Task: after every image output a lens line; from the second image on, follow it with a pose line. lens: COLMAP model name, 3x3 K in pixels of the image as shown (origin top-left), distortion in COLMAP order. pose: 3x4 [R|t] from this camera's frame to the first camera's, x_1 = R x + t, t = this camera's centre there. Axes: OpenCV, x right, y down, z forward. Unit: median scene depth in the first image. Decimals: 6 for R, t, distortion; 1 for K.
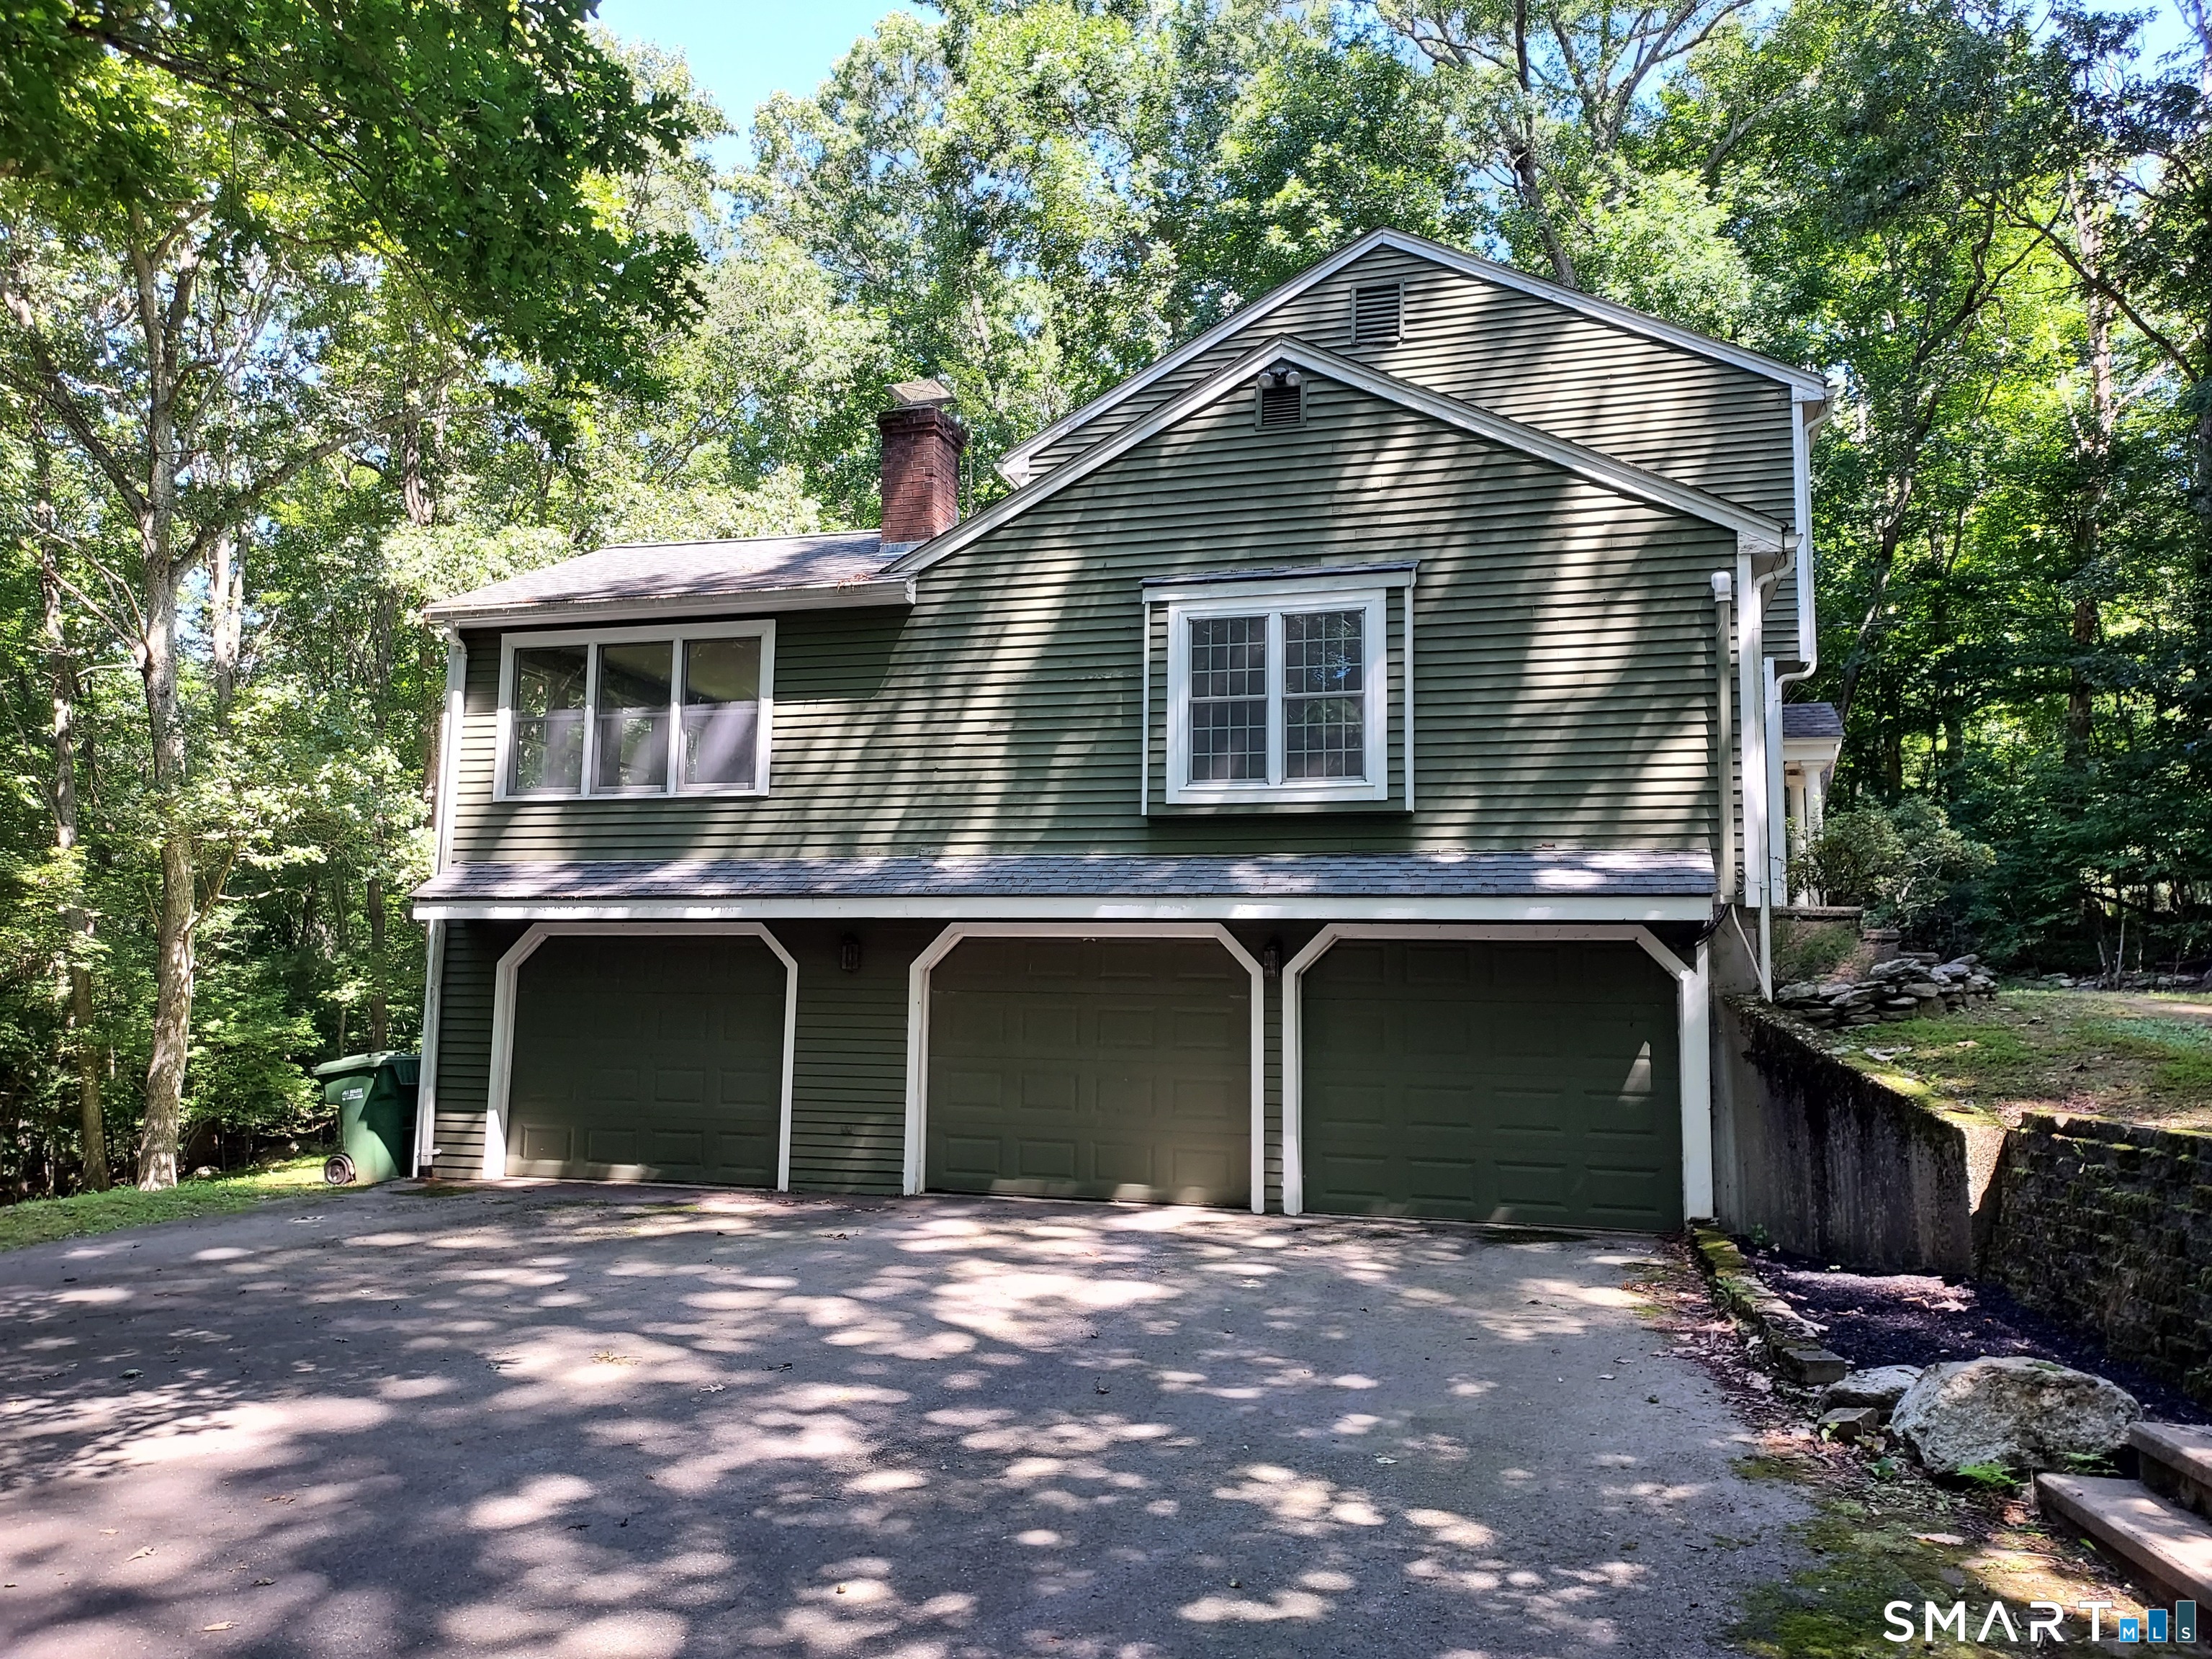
lens RADIAL K [[1563.2, 0, 1094.8], [0, 1563.2, 837.8], [0, 0, 1]] dist [0.084156, -0.080814]
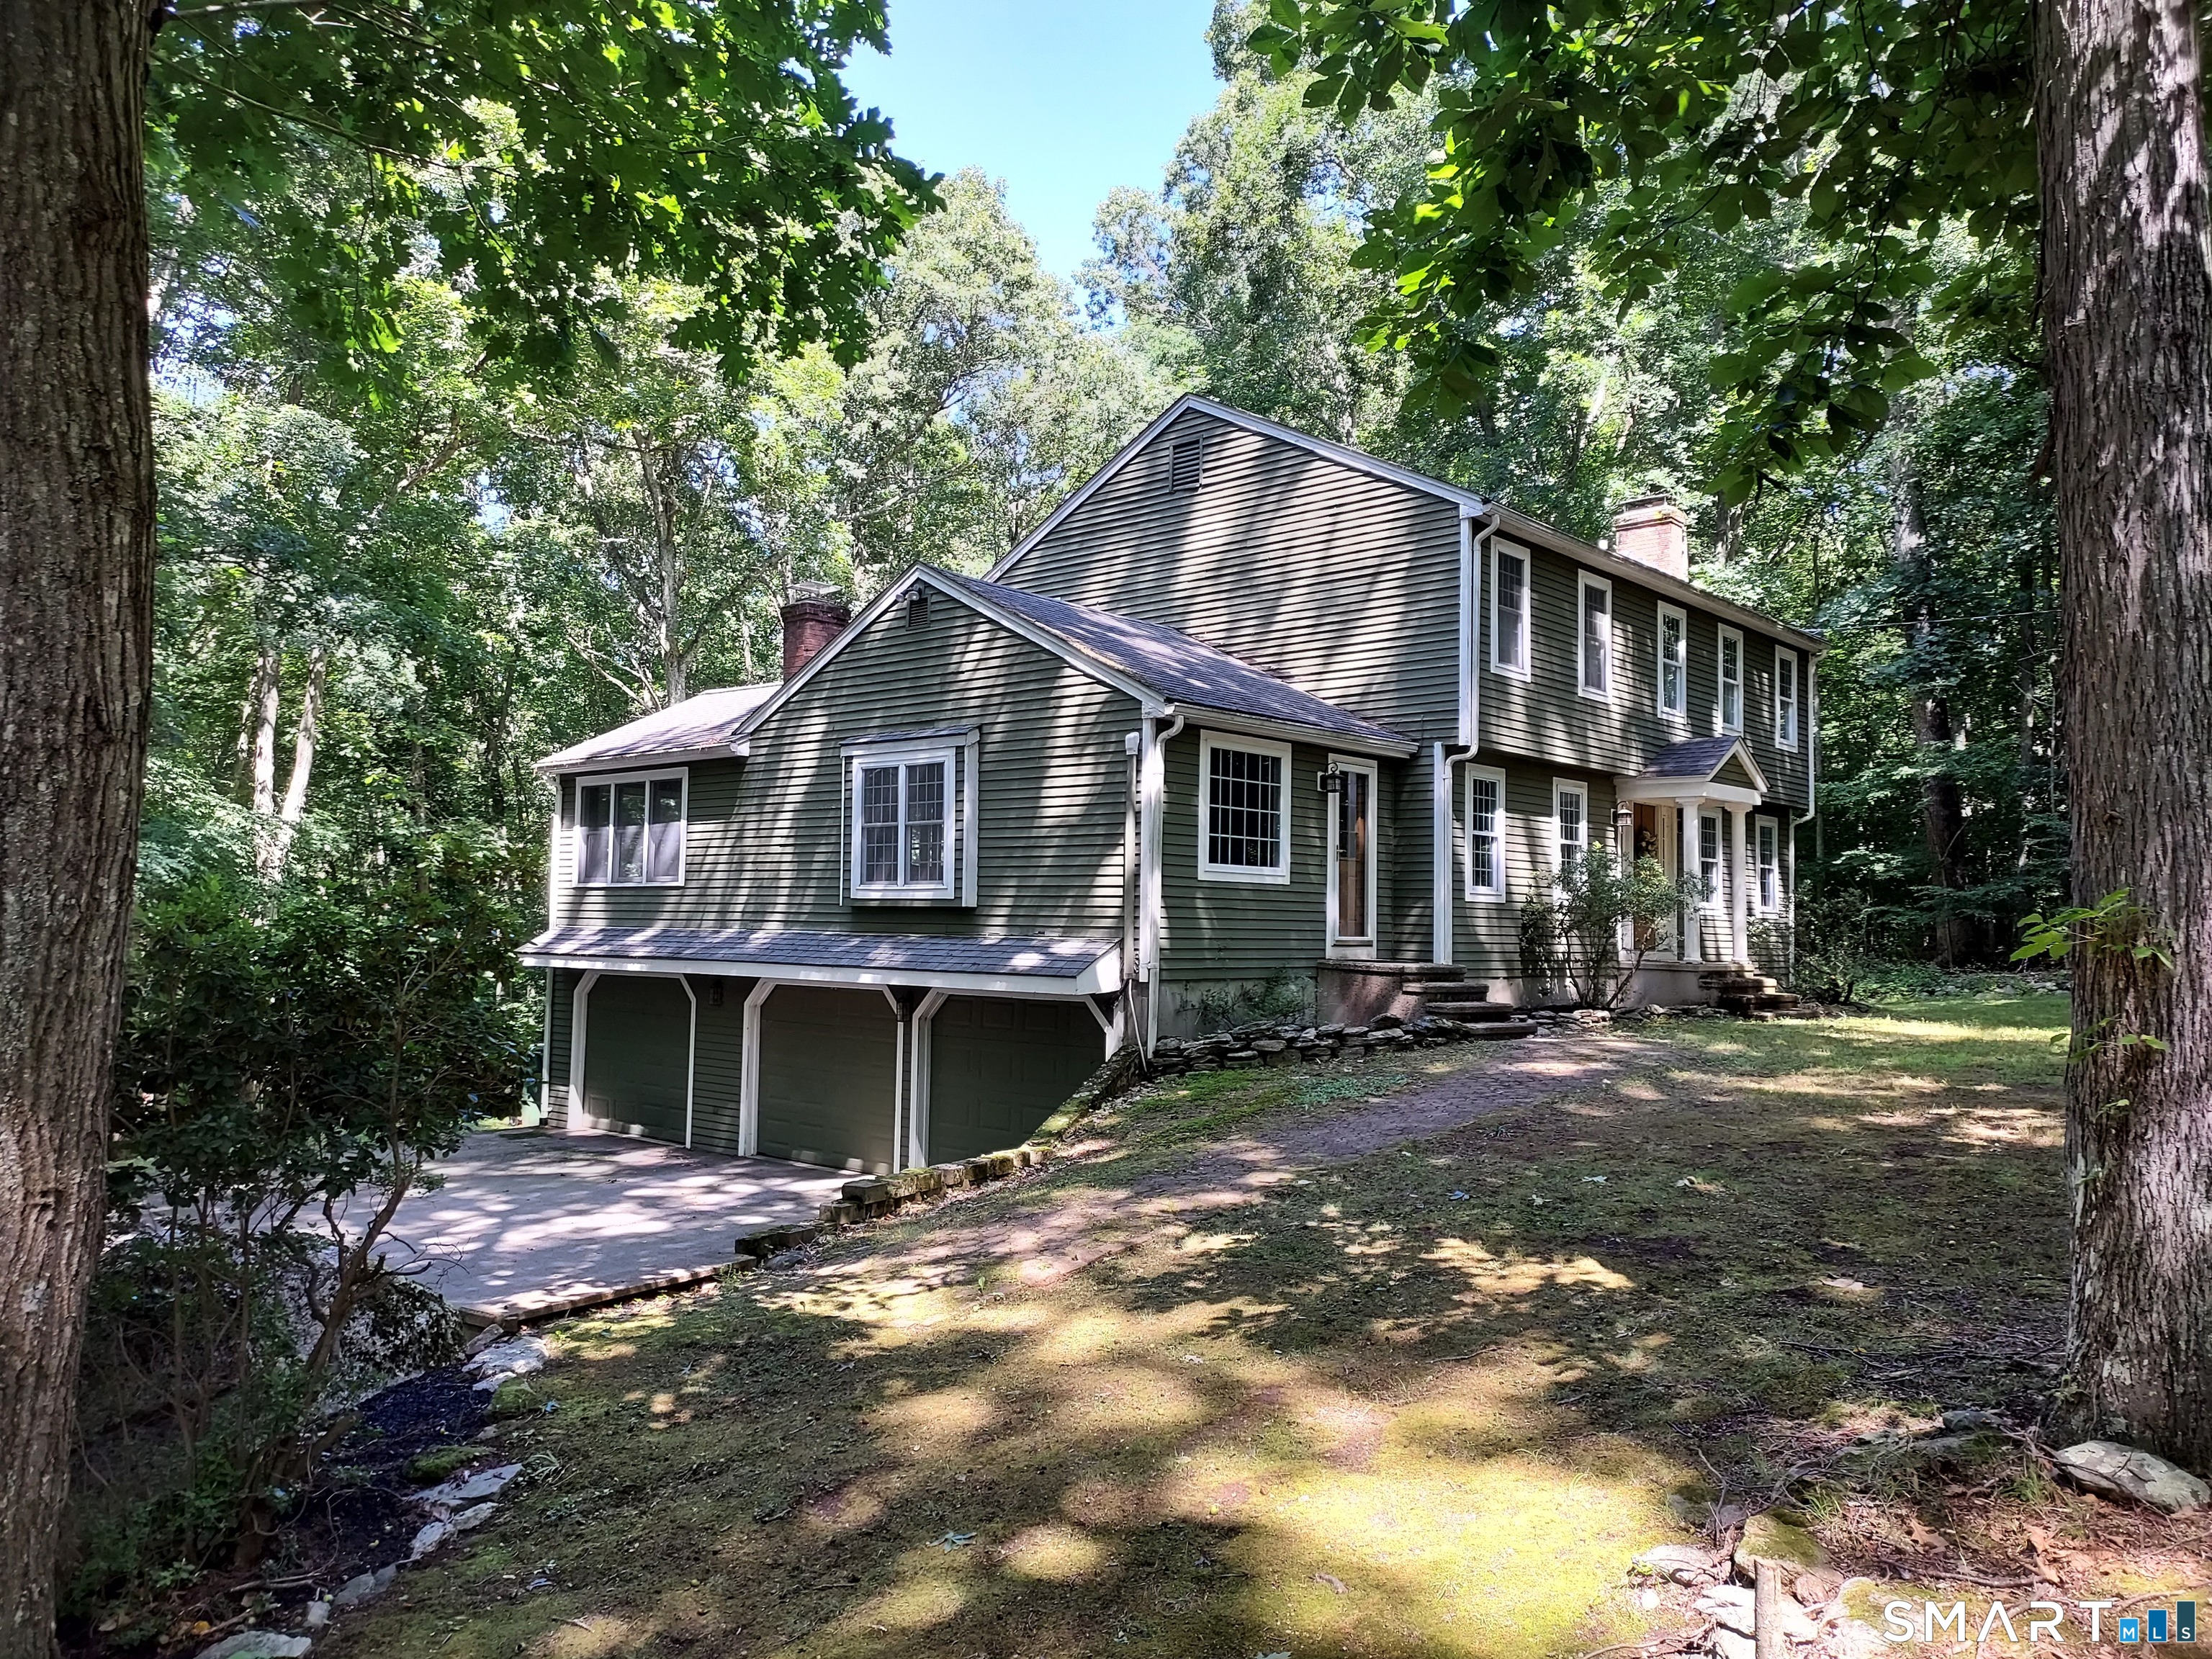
lens RADIAL K [[1563.2, 0, 1094.8], [0, 1563.2, 837.8], [0, 0, 1]] dist [0.084156, -0.080814]
pose [[0.903319, -0.026047, -0.428178, 0.827948], [0.042168, 0.998712, 0.028207, -0.103645], [0.426892, -0.043535, 0.903254, -0.196852]]
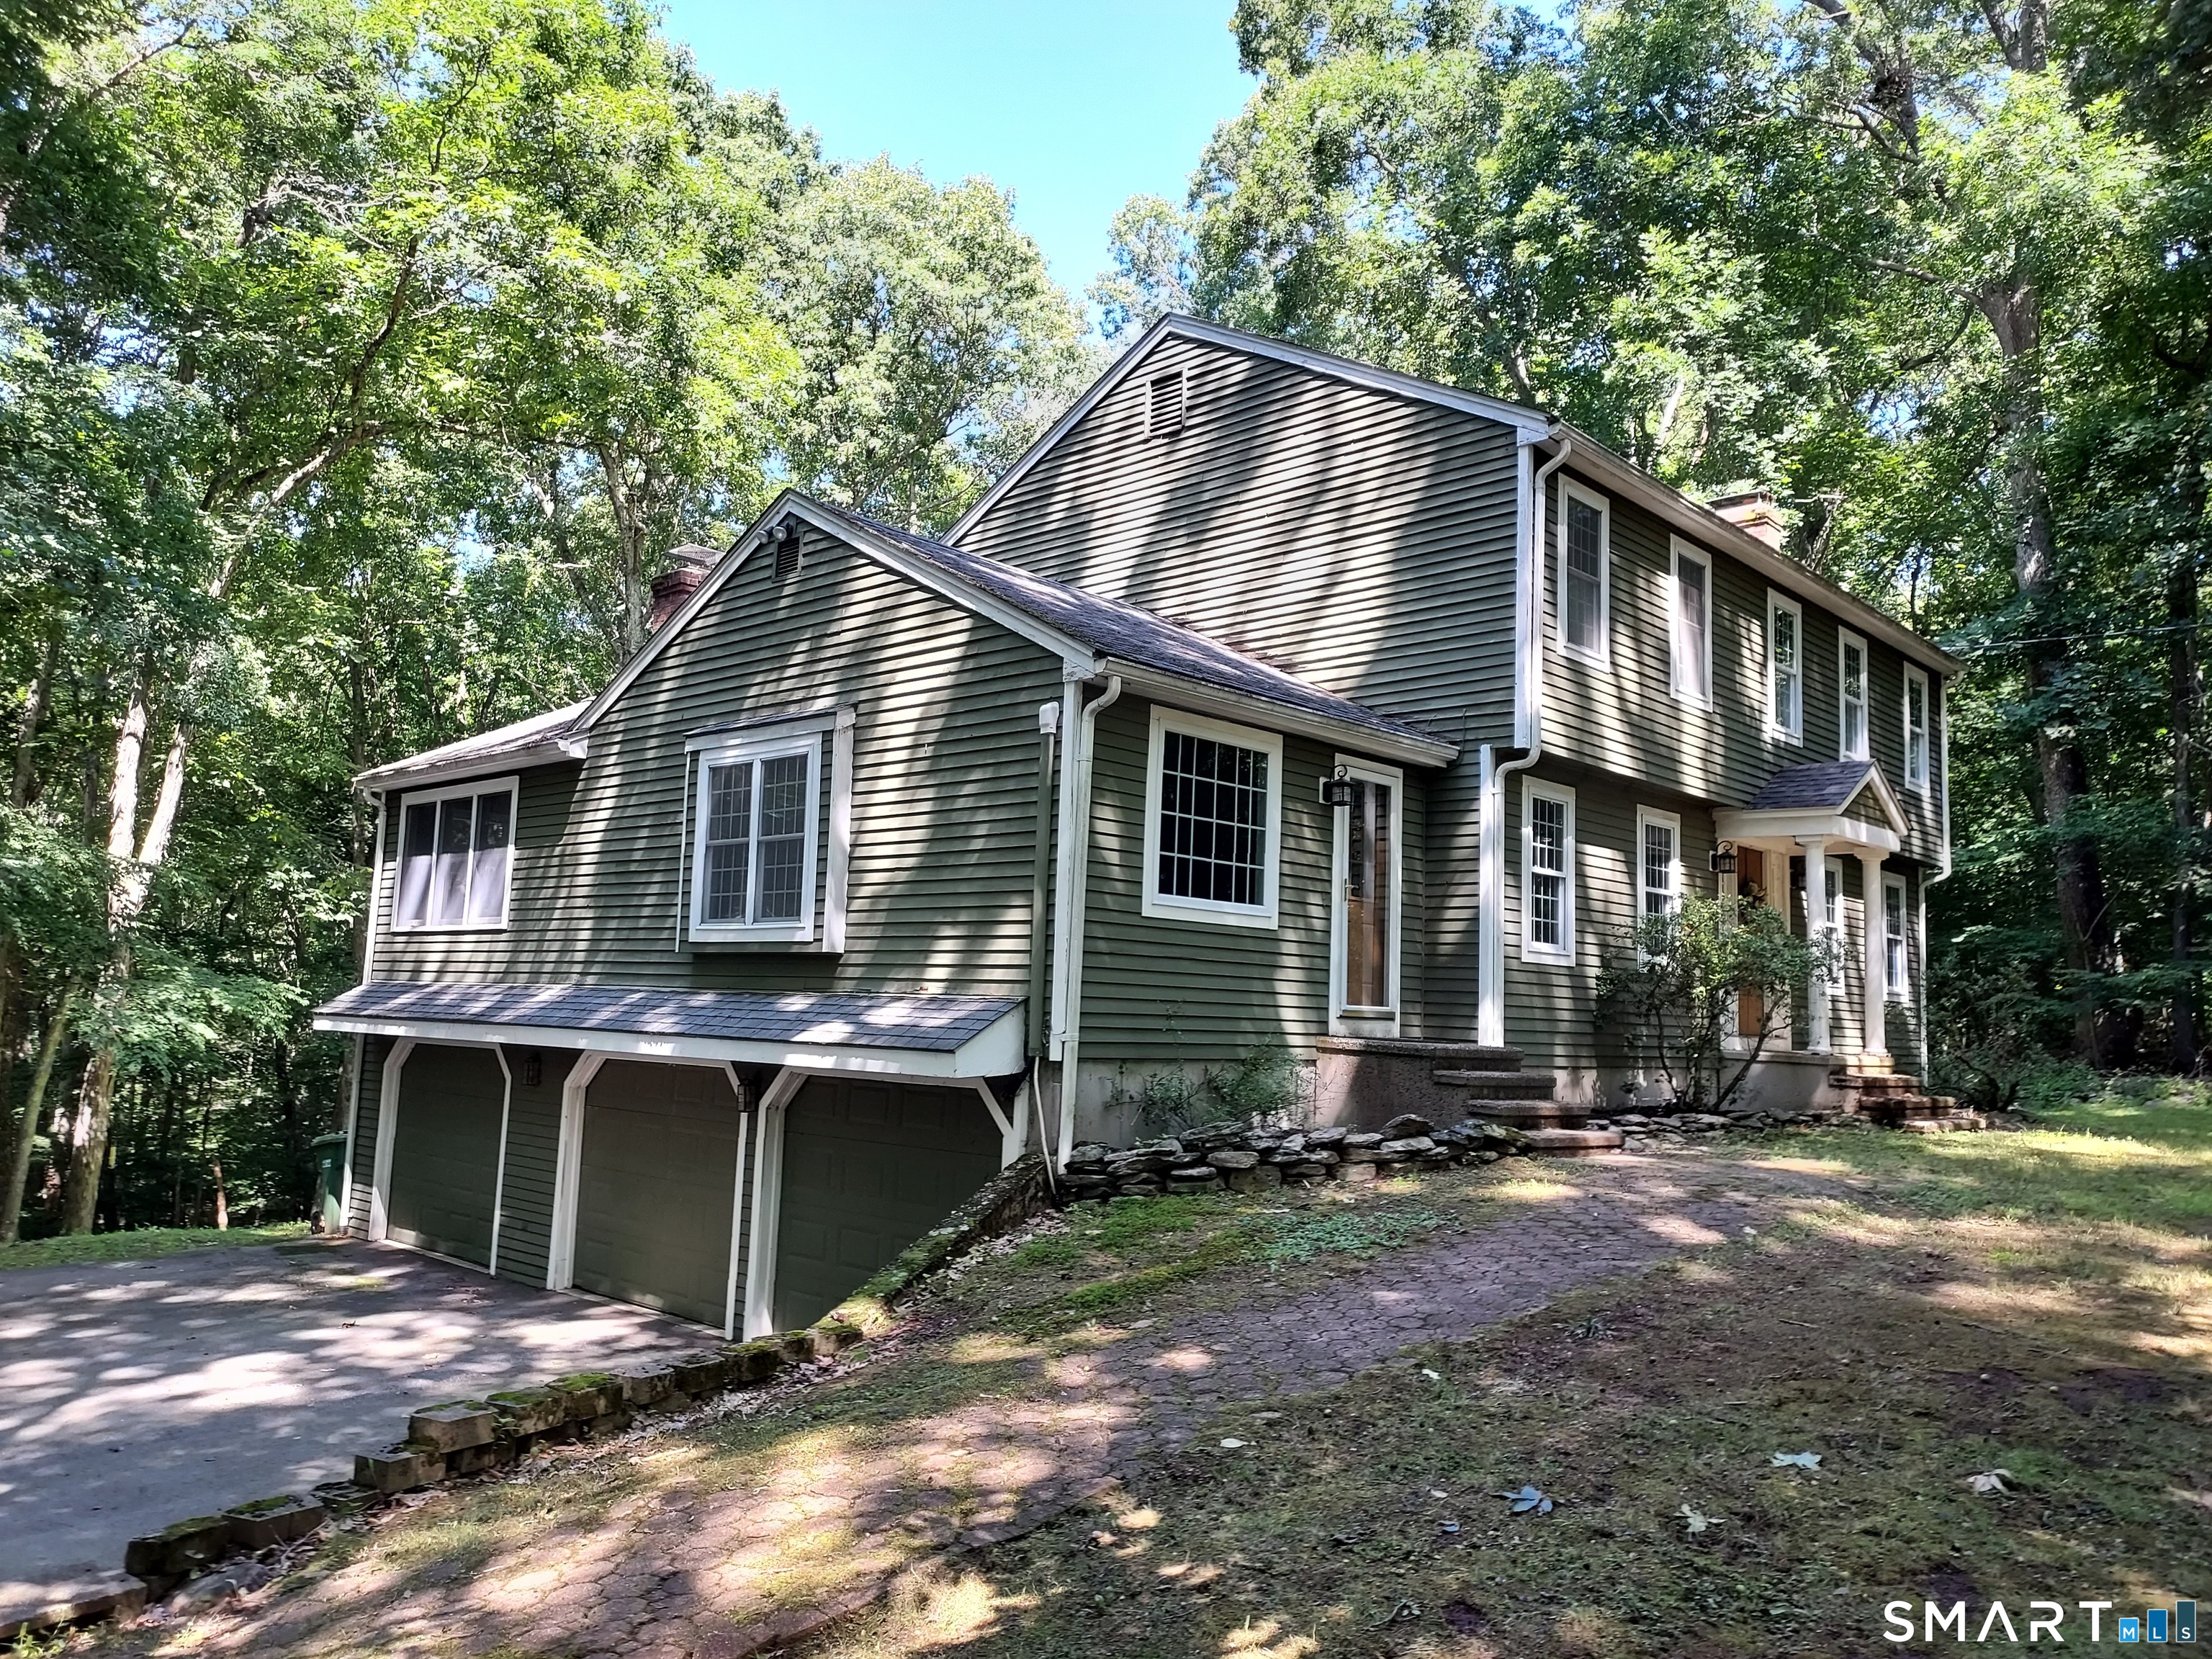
lens RADIAL K [[1562.8, 0, 1106.0], [0, 1562.8, 845.7], [0, 0, 1]] dist [0.130700, -0.197865]
pose [[0.895637, -0.032119, -0.443625, 0.742526], [0.025799, 0.999462, -0.020275, -0.055458], [0.444037, 0.006714, 0.895983, 0.156311]]
